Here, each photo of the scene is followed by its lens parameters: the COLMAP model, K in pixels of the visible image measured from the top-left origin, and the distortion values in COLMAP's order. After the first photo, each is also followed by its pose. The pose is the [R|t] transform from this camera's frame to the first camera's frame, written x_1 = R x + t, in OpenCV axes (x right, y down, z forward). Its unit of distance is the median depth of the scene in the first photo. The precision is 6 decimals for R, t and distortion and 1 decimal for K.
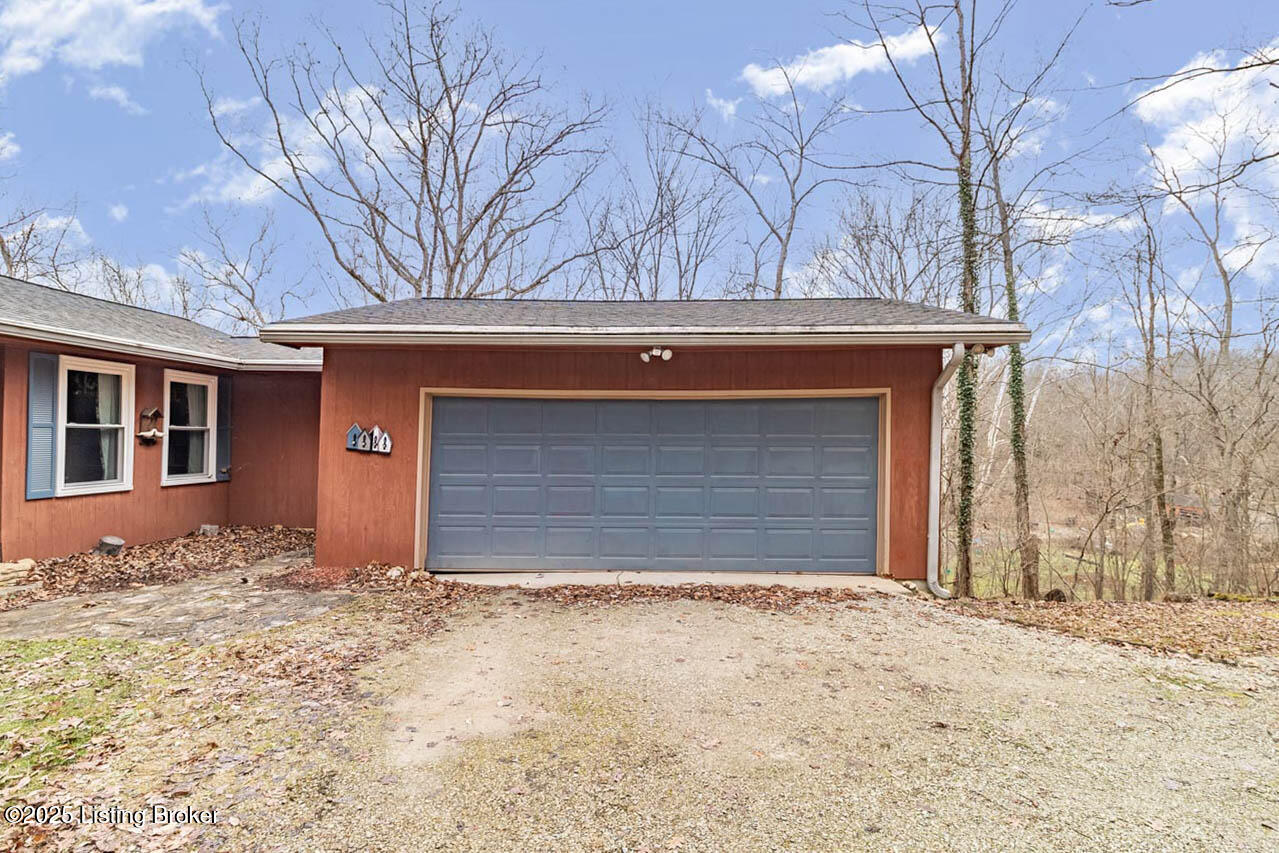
lens RADIAL K [[633.3, 0, 612.9], [0, 633.3, 415.9], [0, 0, 1]] dist [0.000244, -0.000431]
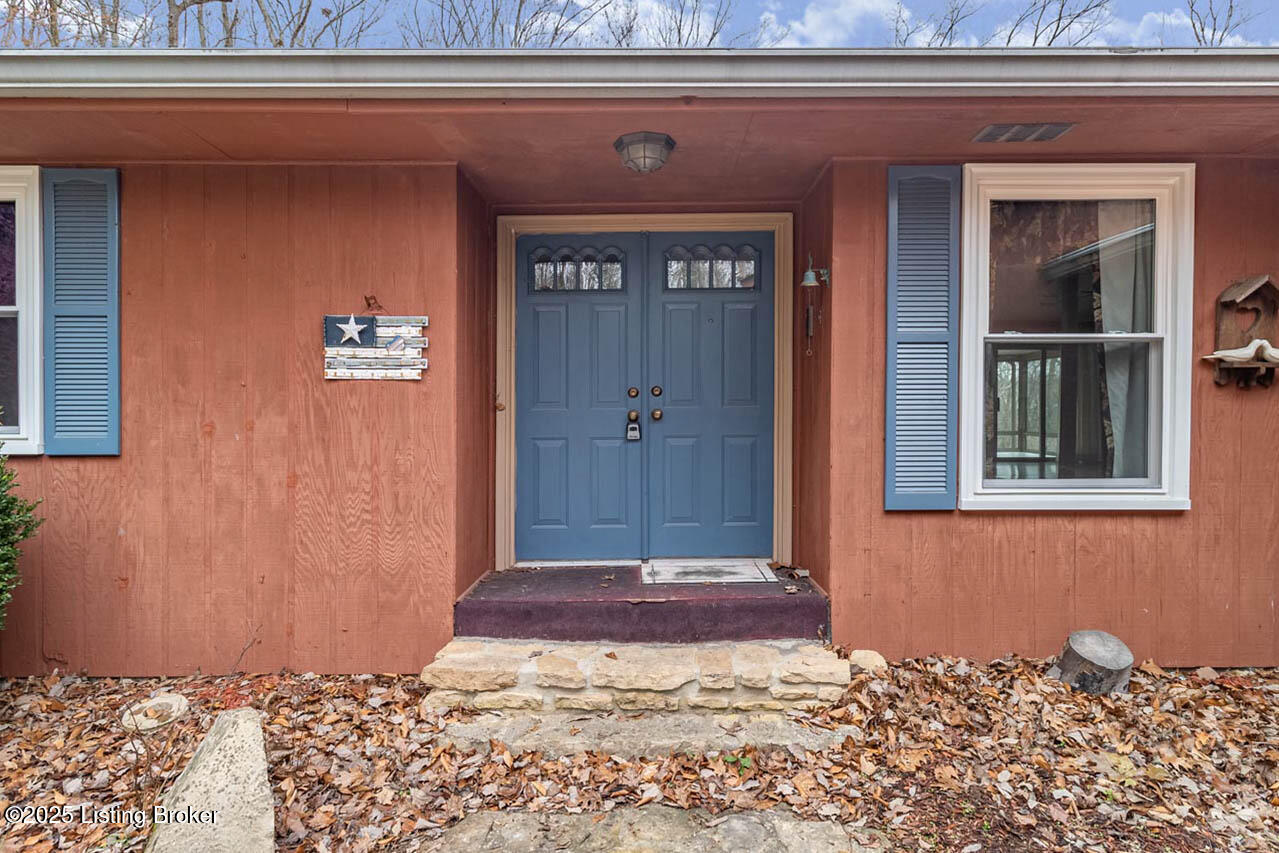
lens RADIAL K [[672.3, 0, 659.7], [0, 672.3, 419.5], [0, 0, 1]] dist [0.001873, 0.000031]
pose [[0.054861, 0.011054, -0.998433, -0.438153], [0.035656, 0.999279, 0.013022, 0.054838], [0.997857, -0.036315, 0.054428, 0.757560]]
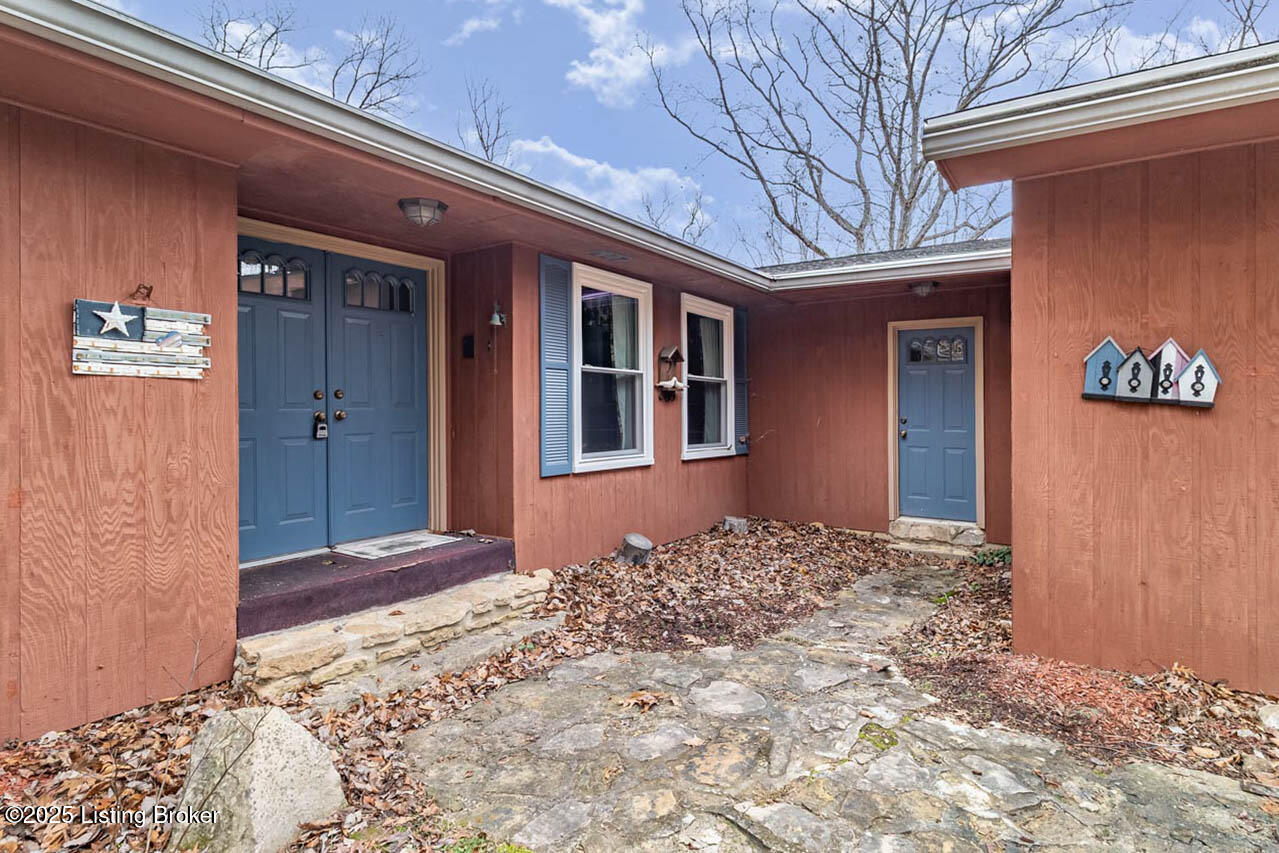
lens RADIAL K [[636.1, 0, 638.1], [0, 636.1, 396.2], [0, 0, 1]] dist [-0.001374, -0.000290]
pose [[0.836895, -0.015188, -0.547153, -0.437795], [0.020262, 0.999789, 0.003239, 0.044493], [0.546989, -0.013797, 0.837026, 0.459761]]
